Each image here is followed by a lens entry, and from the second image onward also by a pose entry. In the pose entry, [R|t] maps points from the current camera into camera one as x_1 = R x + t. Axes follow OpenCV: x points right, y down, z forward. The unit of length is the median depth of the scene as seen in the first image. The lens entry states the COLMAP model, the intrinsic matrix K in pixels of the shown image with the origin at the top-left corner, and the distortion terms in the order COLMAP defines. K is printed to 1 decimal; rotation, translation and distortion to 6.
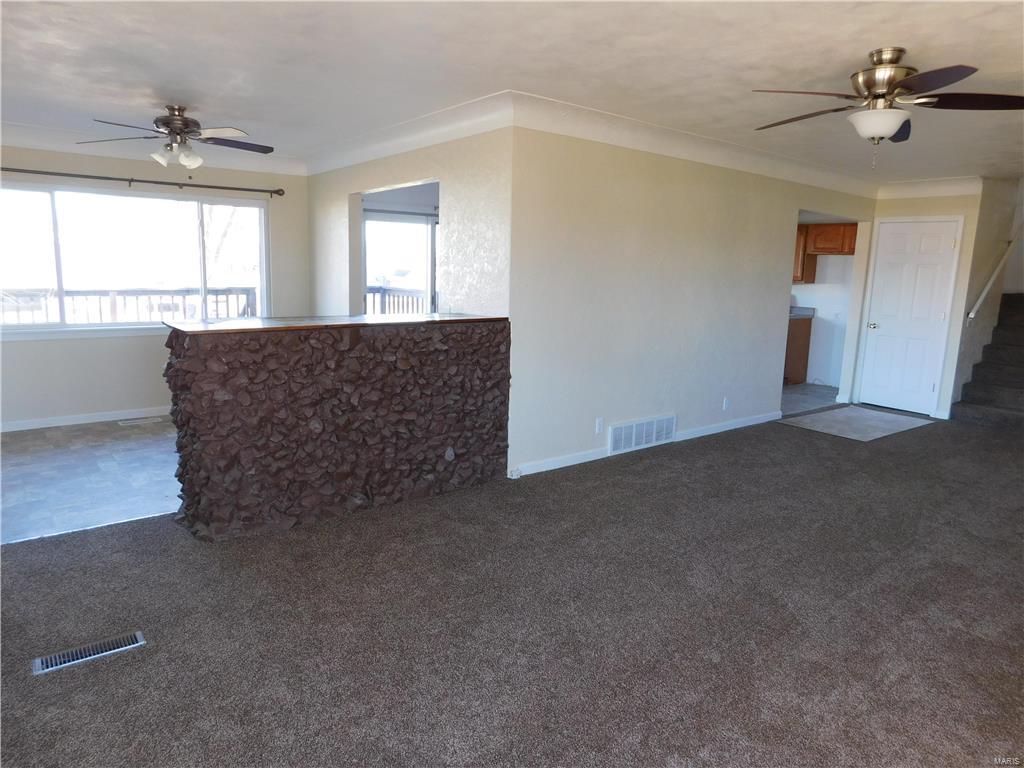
lens RADIAL K [[684.4, 0, 512.7], [0, 684.4, 385.7], [0, 0, 1]] dist [-0.057977, 0.048265]
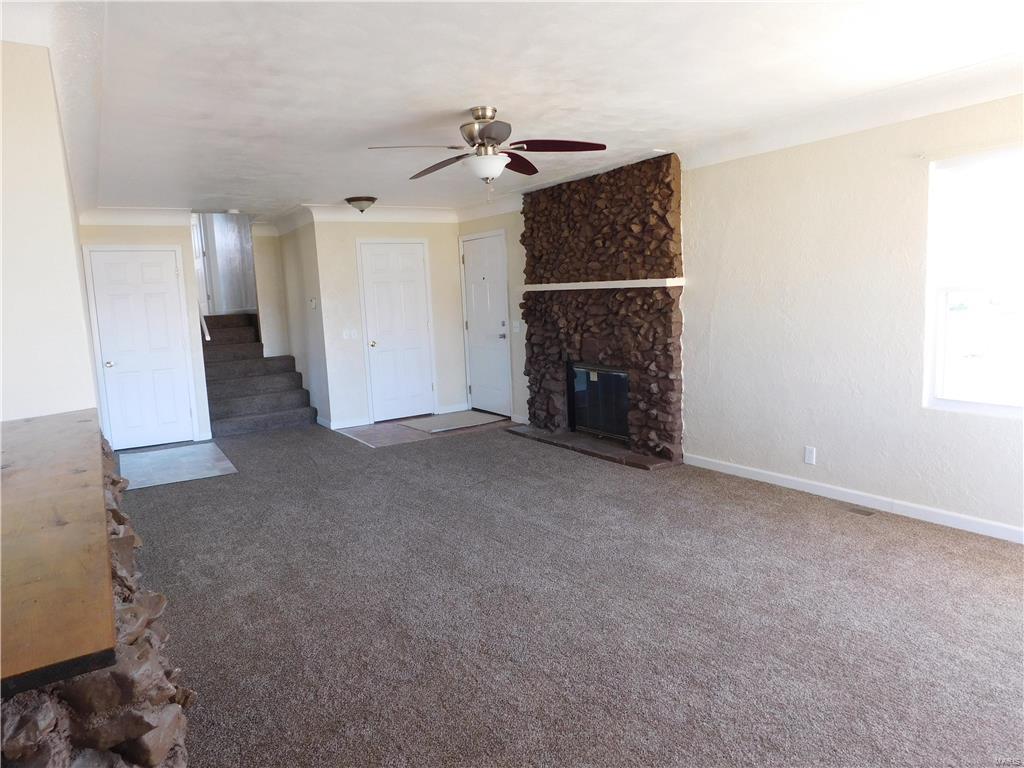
lens RADIAL K [[684.4, 0, 512.9], [0, 684.4, 382.8], [0, 0, 1]] dist [-0.057977, 0.048265]
pose [[0.088873, -0.165864, 0.982136, -0.459773], [0.219500, 0.965058, 0.143117, -0.114073], [-0.971556, 0.202859, 0.122175, 0.561326]]
